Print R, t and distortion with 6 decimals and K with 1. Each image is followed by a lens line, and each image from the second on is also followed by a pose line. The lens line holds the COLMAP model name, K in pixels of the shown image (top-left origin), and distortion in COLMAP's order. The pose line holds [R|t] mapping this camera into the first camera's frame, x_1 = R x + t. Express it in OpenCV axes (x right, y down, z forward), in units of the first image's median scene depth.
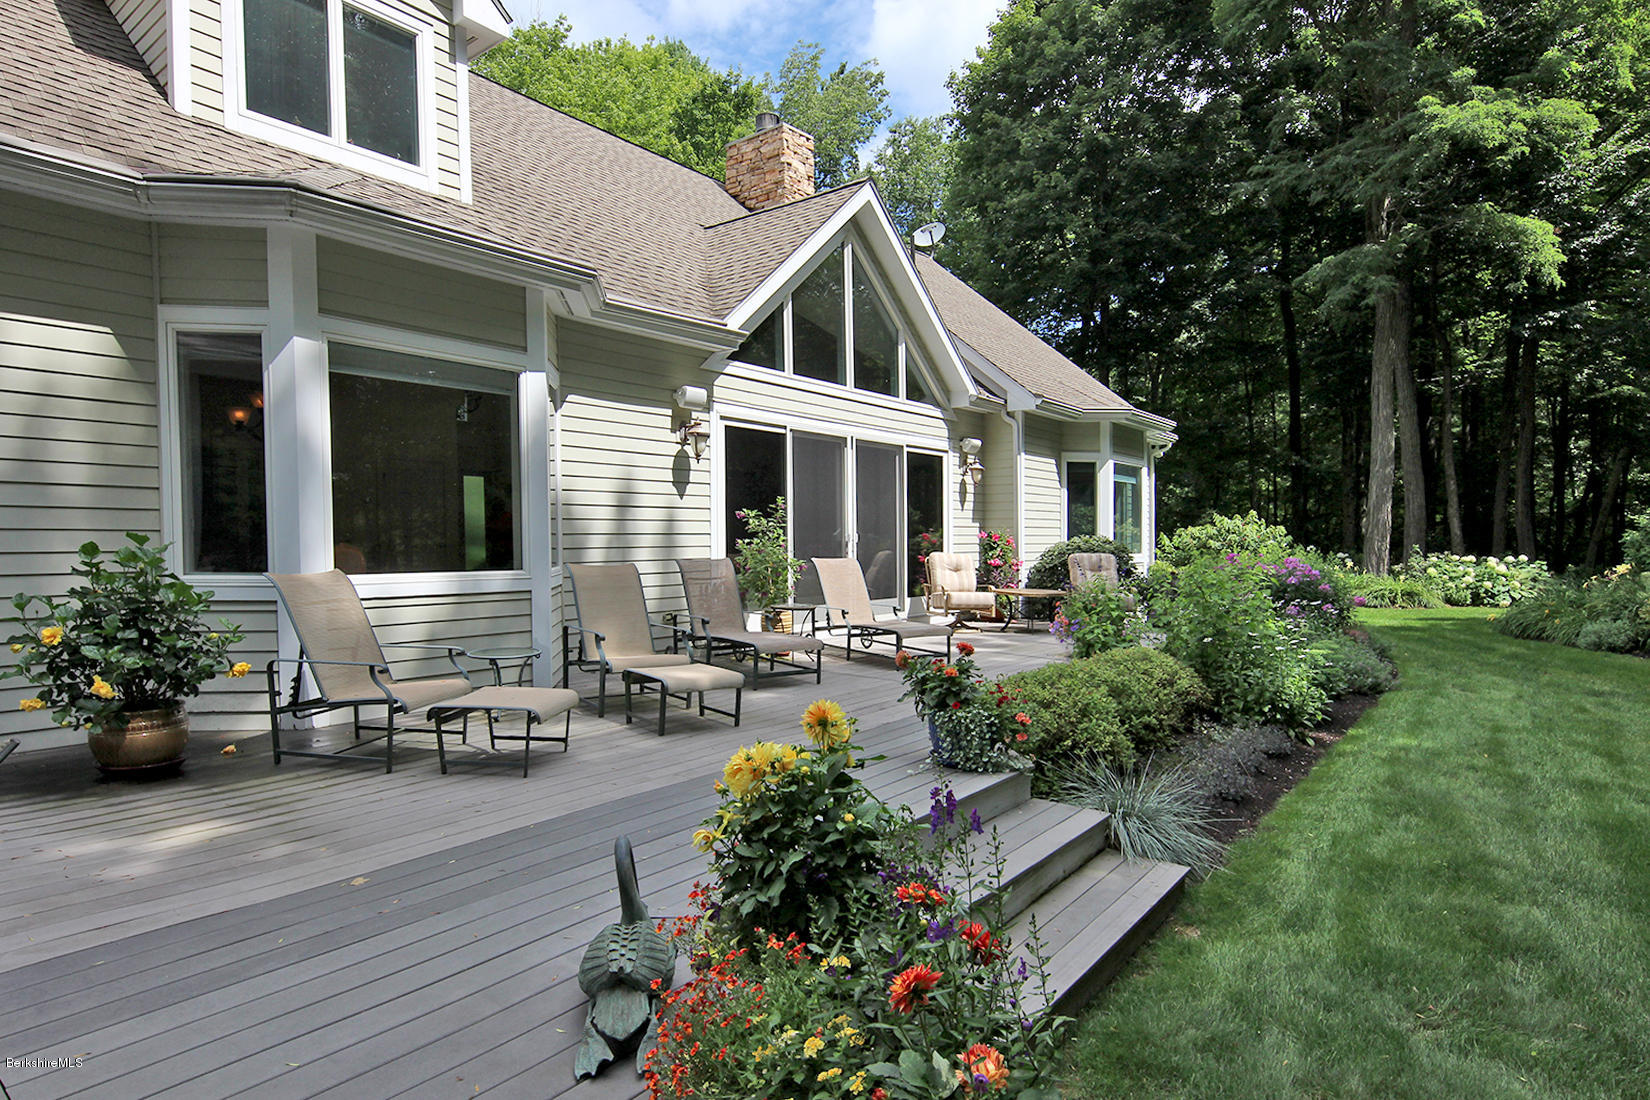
lens RADIAL K [[897.6, 0, 821.7], [0, 897.6, 520.2], [0, 0, 1]] dist [0.012148, -0.000249]
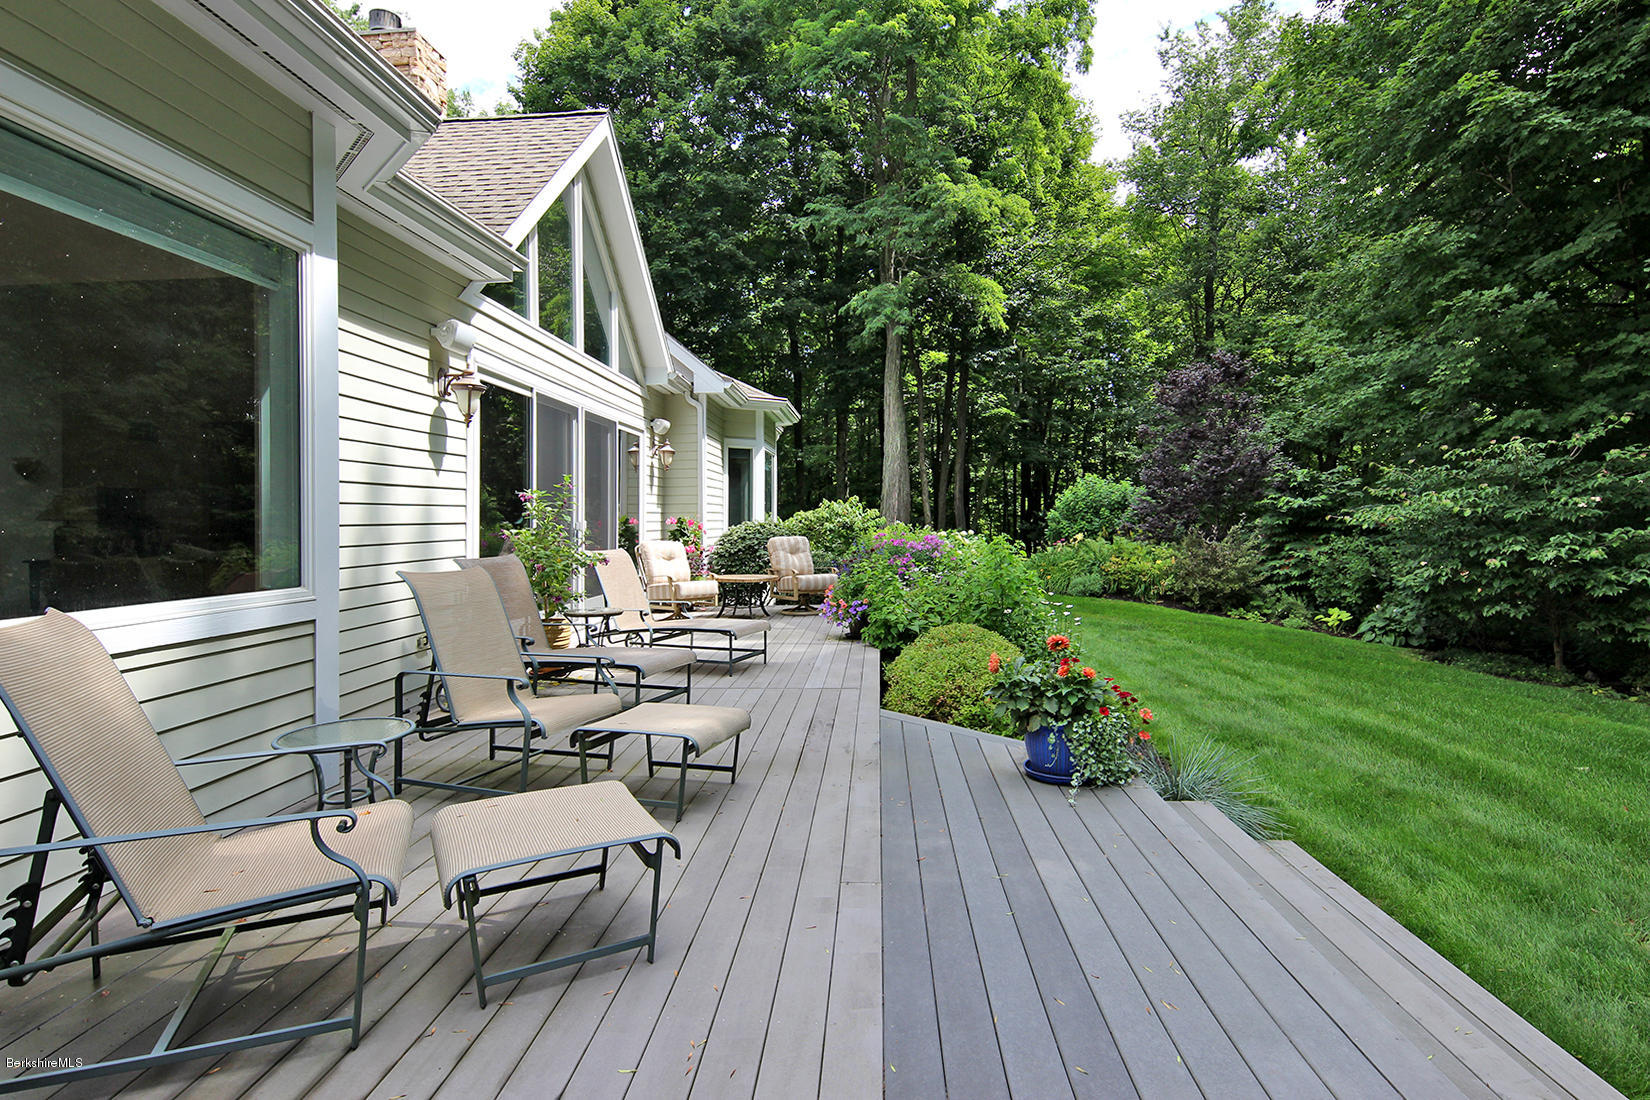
lens RADIAL K [[831.1, 0, 823.4], [0, 831.1, 490.8], [0, 0, 1]] dist [0.013577, -0.000053]
pose [[0.823414, 0.001408, 0.567439, -0.248480], [0.011924, 0.999733, -0.019783, 0.004977], [-0.567315, 0.023056, 0.823178, 0.240031]]
